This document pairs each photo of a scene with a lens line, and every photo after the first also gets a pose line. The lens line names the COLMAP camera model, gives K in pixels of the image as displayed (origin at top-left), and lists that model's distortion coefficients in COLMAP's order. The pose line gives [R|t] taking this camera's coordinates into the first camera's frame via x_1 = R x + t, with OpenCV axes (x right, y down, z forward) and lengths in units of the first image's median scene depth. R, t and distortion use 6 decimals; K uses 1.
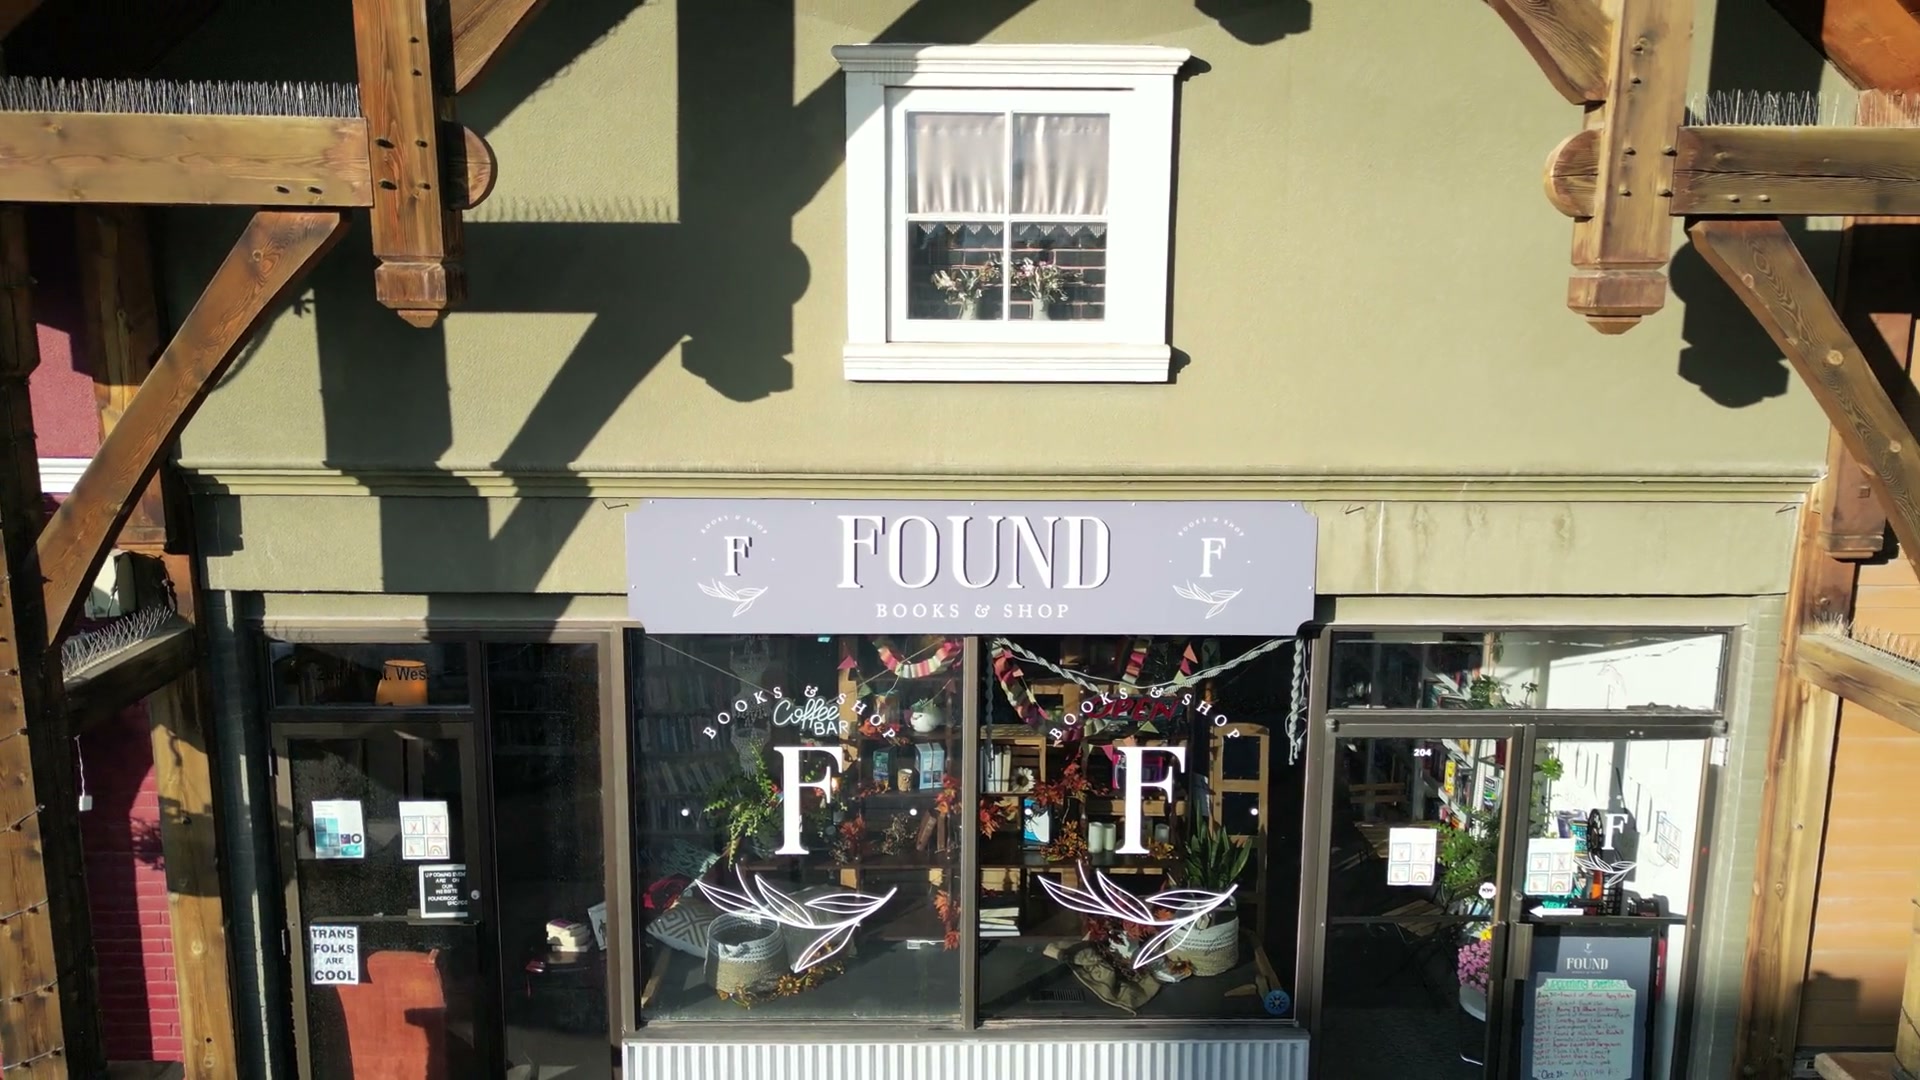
lens RADIAL K [[1419.6, 0, 960.0], [0, 1419.6, 540.0], [0, 0, 1]] dist [0.070585, -0.091020]
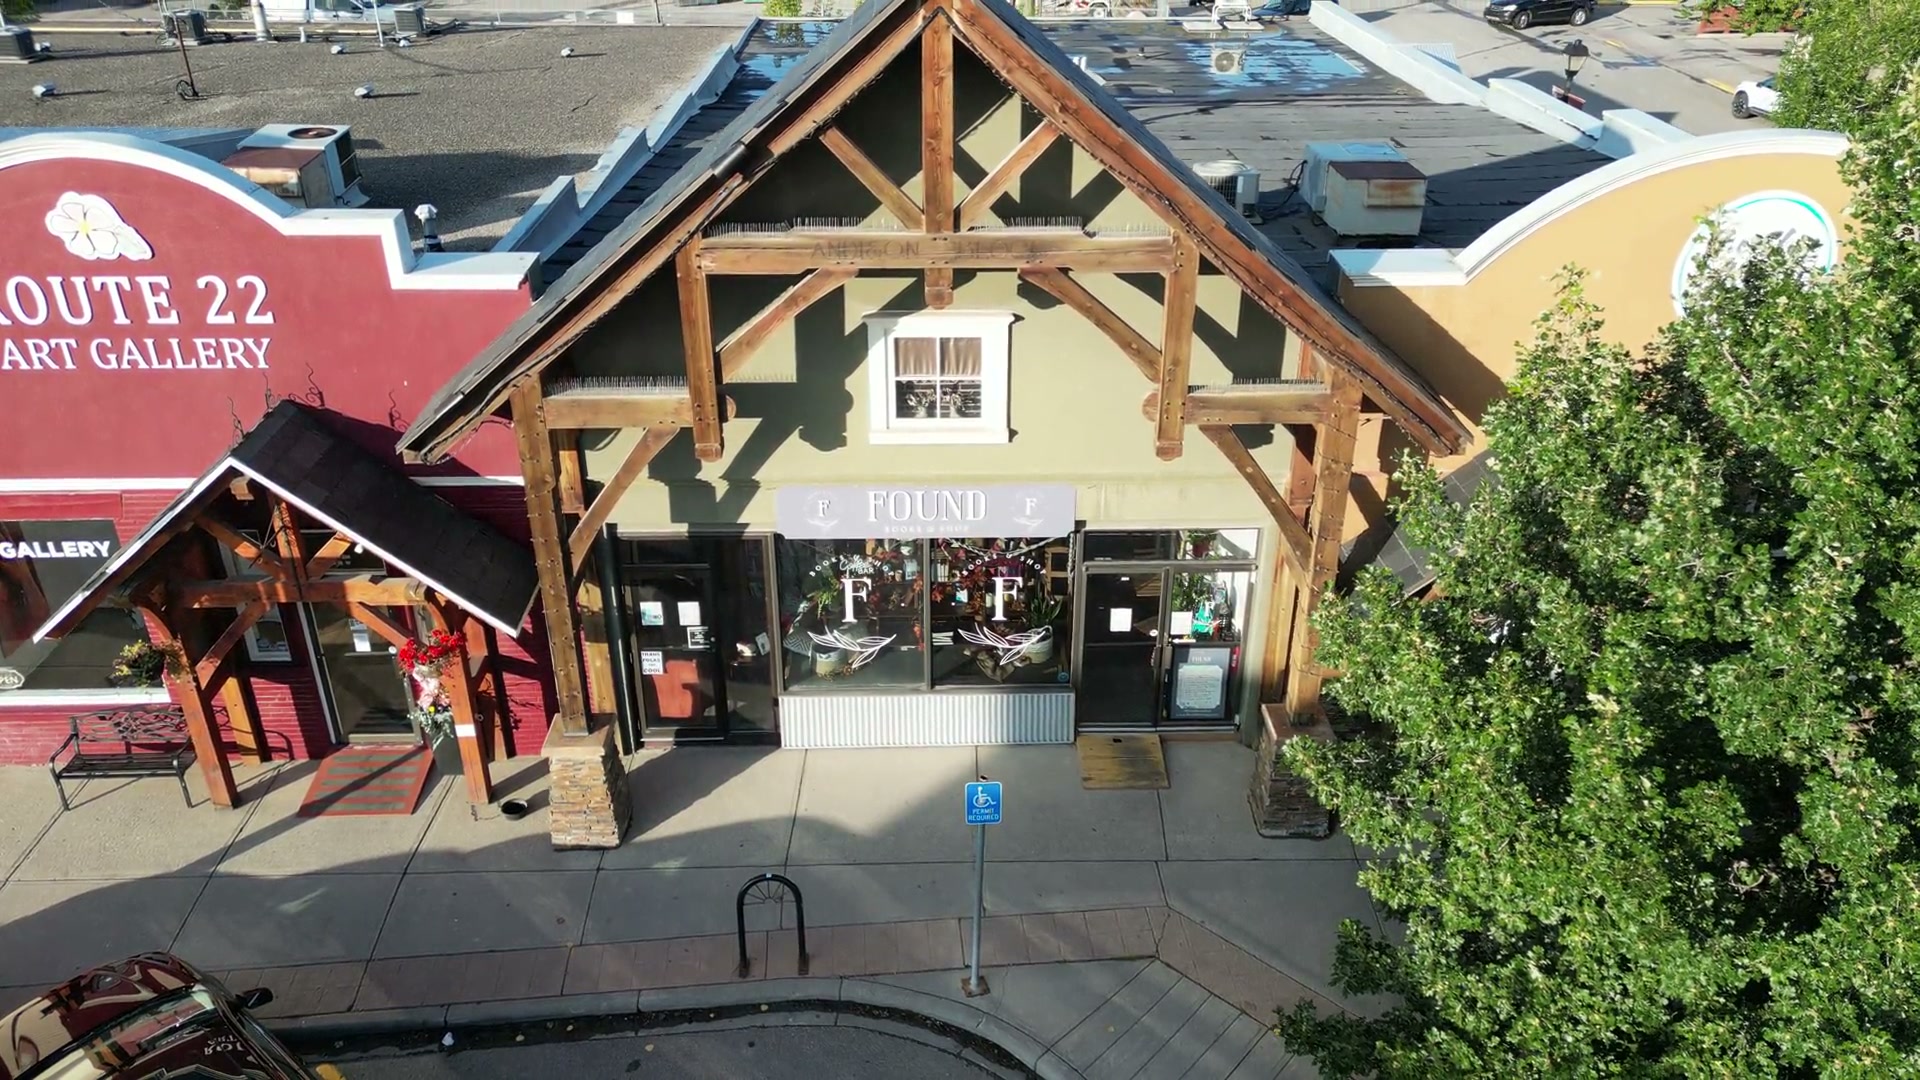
lens RADIAL K [[1419.6, 0, 960.0], [0, 1419.6, 540.0], [0, 0, 1]] dist [0.070585, -0.091020]
pose [[0.999960, -0.006879, 0.005777, 0.047506], [0.004762, 0.951234, 0.308433, -0.615805], [-0.007617, -0.308393, 0.951229, -1.143774]]
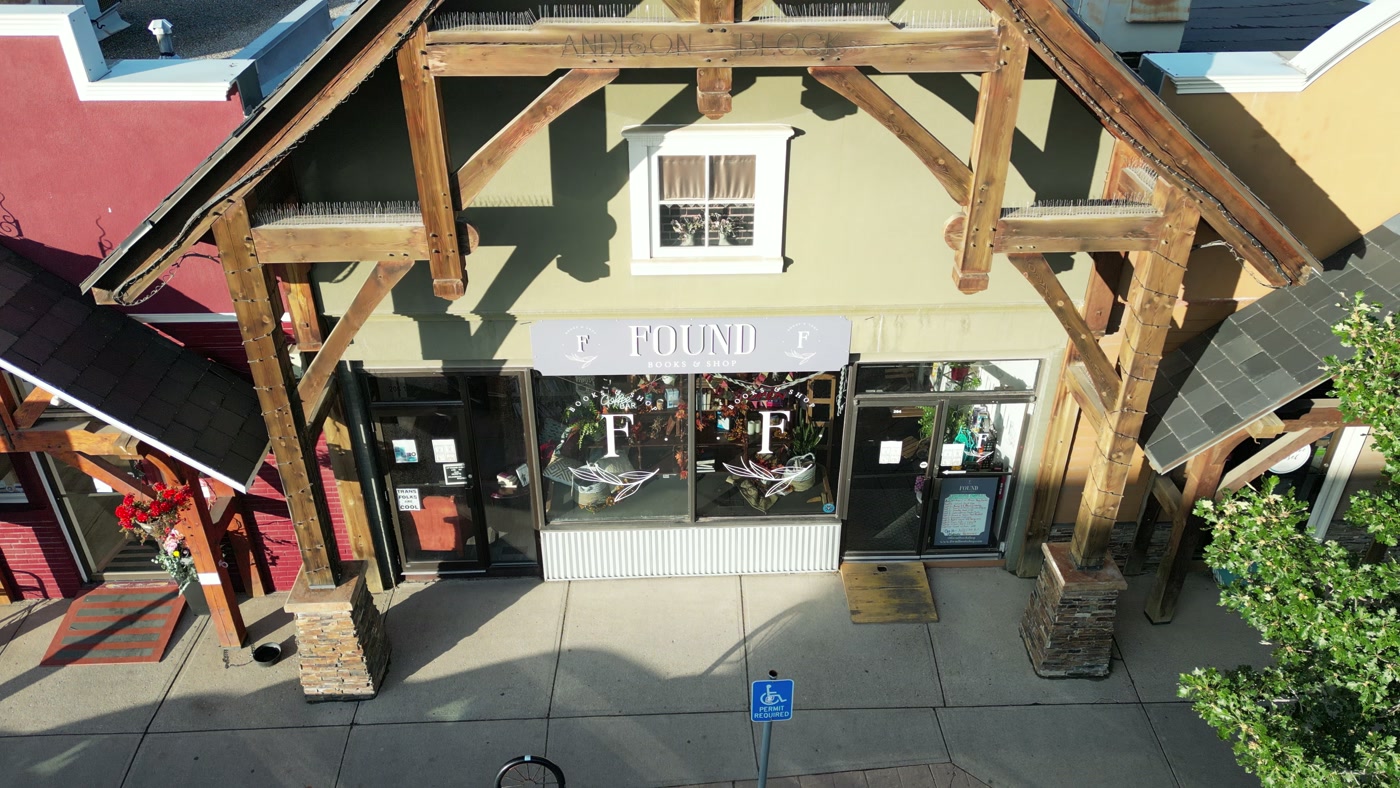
lens RADIAL K [[1049.5, 0, 701.1], [0, 1049.5, 402.2], [0, 0, 1]] dist [0.059894, -0.055053]
pose [[0.999716, -0.015614, 0.018000, -0.007014], [0.007624, 0.925281, 0.379205, -0.483566], [-0.022576, -0.378960, 0.925138, -0.485777]]
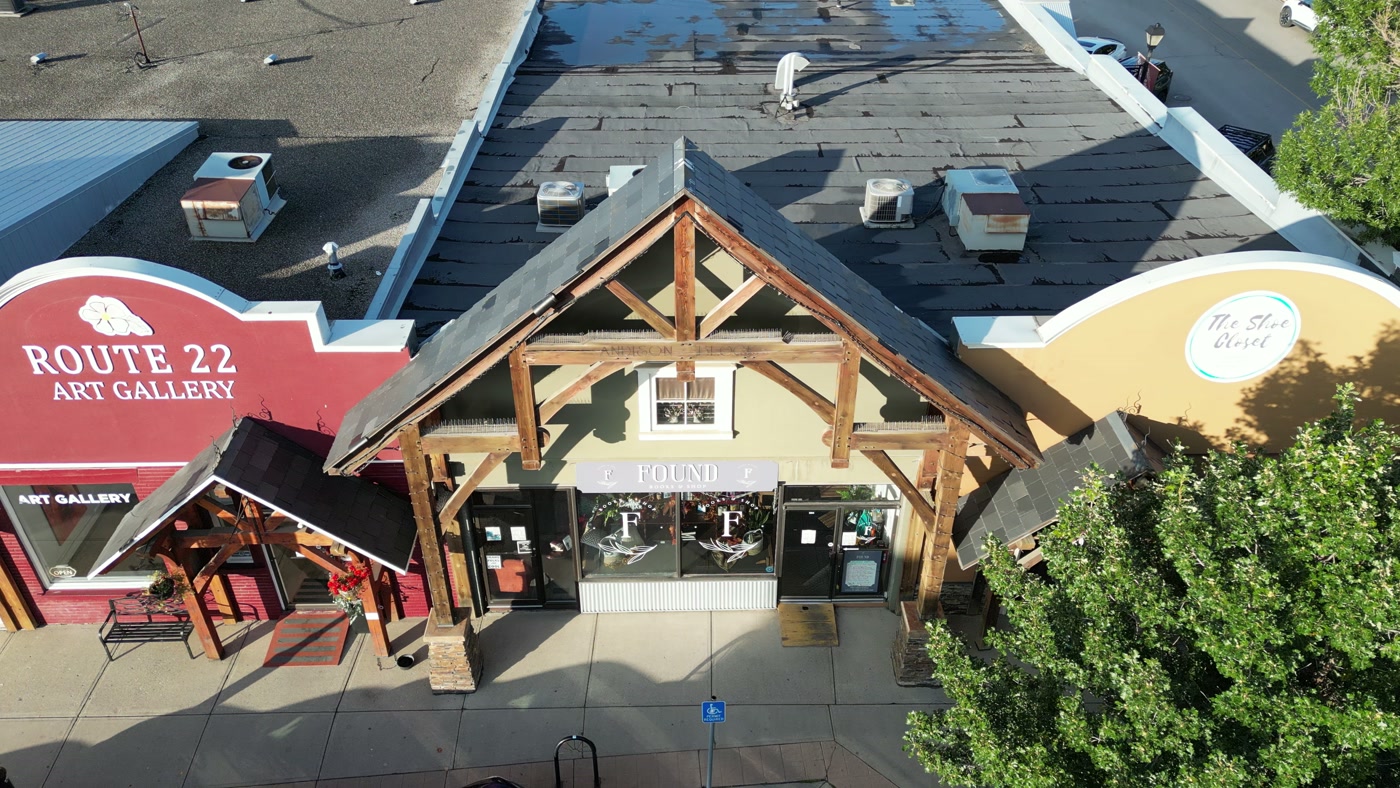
lens RADIAL K [[1035.1, 0, 700.0], [0, 1035.1, 394.0], [0, 0, 1]] dist [0.070585, -0.091020]
pose [[0.999995, -0.003023, 0.000095, 0.060436], [0.002700, 0.906439, 0.422327, -1.154280], [-0.001363, -0.422325, 0.906443, -1.114694]]
